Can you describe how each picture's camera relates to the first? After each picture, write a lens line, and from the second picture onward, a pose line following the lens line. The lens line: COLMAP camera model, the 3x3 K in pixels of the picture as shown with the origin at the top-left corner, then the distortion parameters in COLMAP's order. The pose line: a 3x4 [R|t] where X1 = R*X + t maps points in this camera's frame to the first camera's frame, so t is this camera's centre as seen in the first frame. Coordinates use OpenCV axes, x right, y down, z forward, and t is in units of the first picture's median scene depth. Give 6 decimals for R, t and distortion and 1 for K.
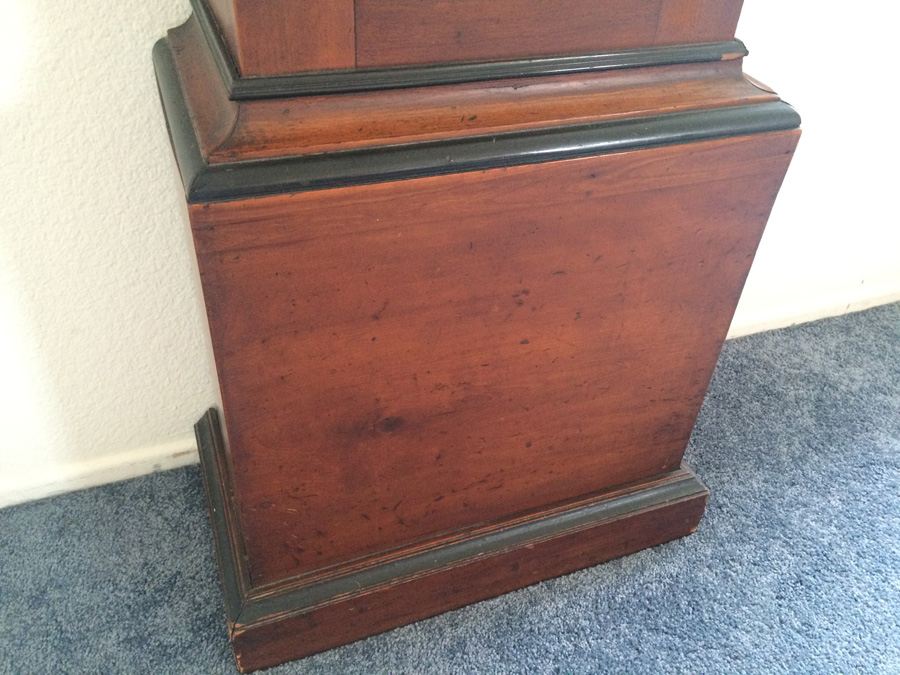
lens RADIAL K [[761.9, 0, 453.3], [0, 761.9, 329.8], [0, 0, 1]] dist [0.090147, -0.129507]
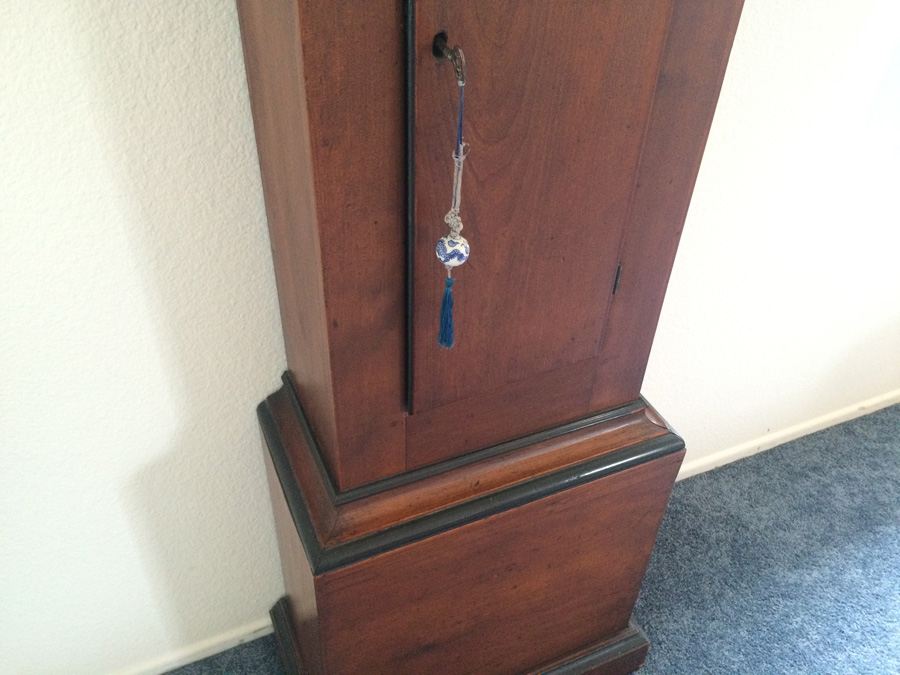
lens RADIAL K [[754.8, 0, 450.8], [0, 754.8, 334.3], [0, 0, 1]] dist [0.073862, -0.102890]
pose [[0.998374, -0.048317, 0.030257, -0.037609], [0.048051, 0.998800, 0.009478, -0.365186], [-0.030679, -0.008009, 0.999497, -0.347438]]
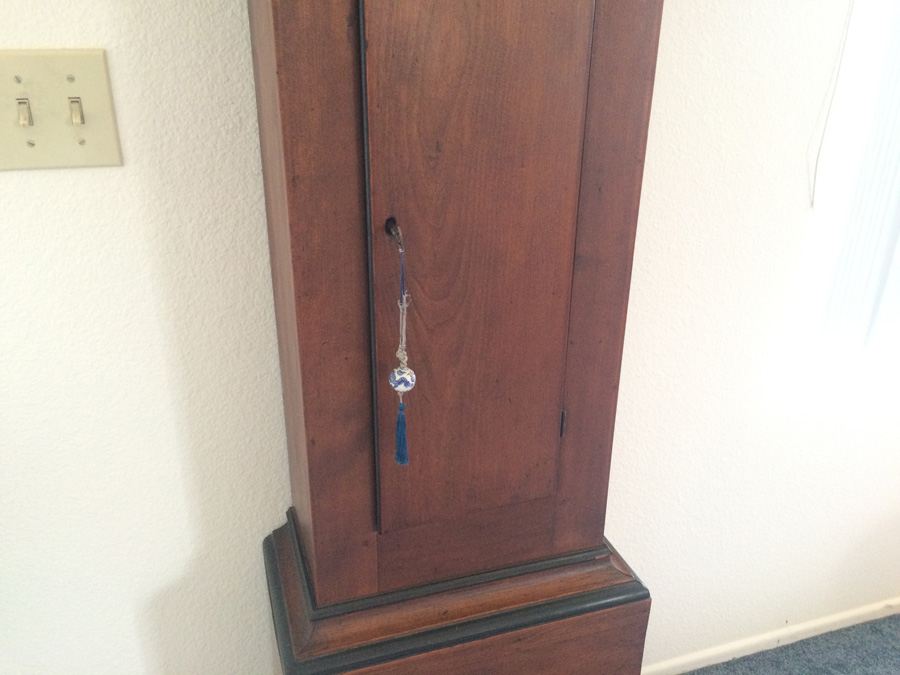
lens RADIAL K [[751.7, 0, 449.6], [0, 751.7, 339.8], [0, 0, 1]] dist [0.070868, -0.100462]
pose [[0.998012, -0.020265, -0.059684, 0.091053], [0.003734, 0.964249, -0.264970, -0.252819], [0.062920, 0.264221, 0.962408, -0.496252]]
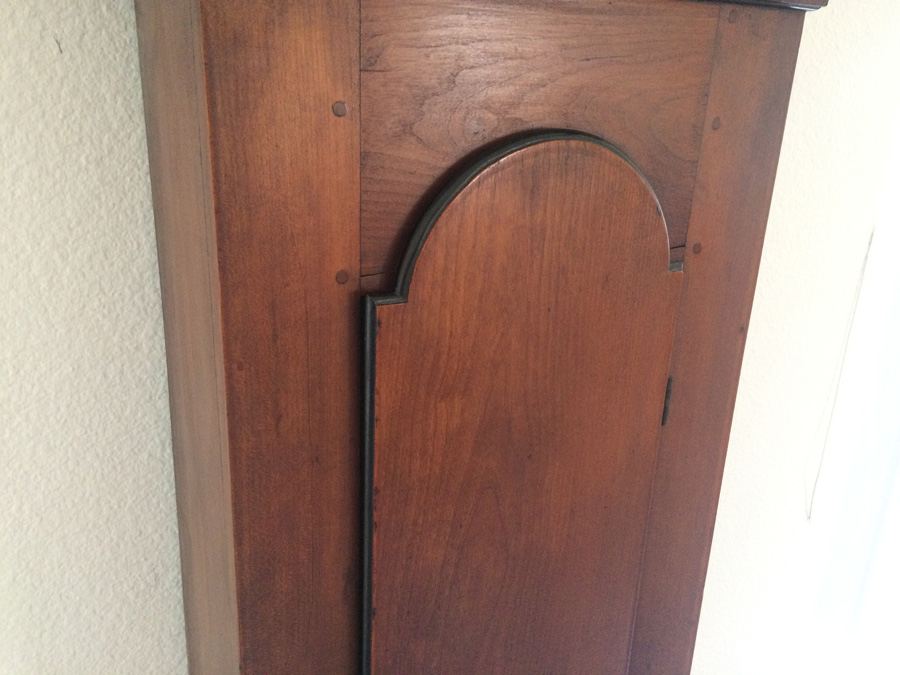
lens RADIAL K [[769.8, 0, 450.0], [0, 769.8, 337.5], [0, 0, 1]] dist [0.070706, -0.123912]
pose [[0.993577, -0.047571, 0.102672, -0.020228], [0.079950, 0.937225, -0.339438, -0.714734], [-0.080080, 0.345466, 0.935008, -0.422073]]
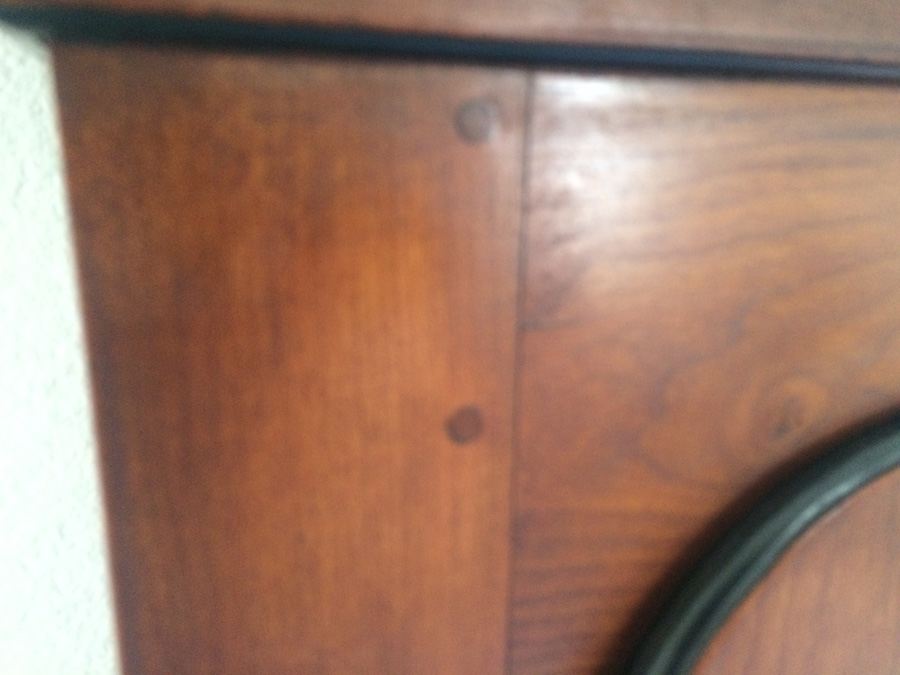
lens RADIAL K [[769.8, 0, 450.0], [0, 769.8, 337.5], [0, 0, 1]] dist [0.070706, -0.123912]
pose [[0.999301, -0.035808, -0.010747, -0.031168], [0.027972, 0.906832, -0.420562, -0.922719], [0.024806, 0.419967, 0.907200, -0.226228]]
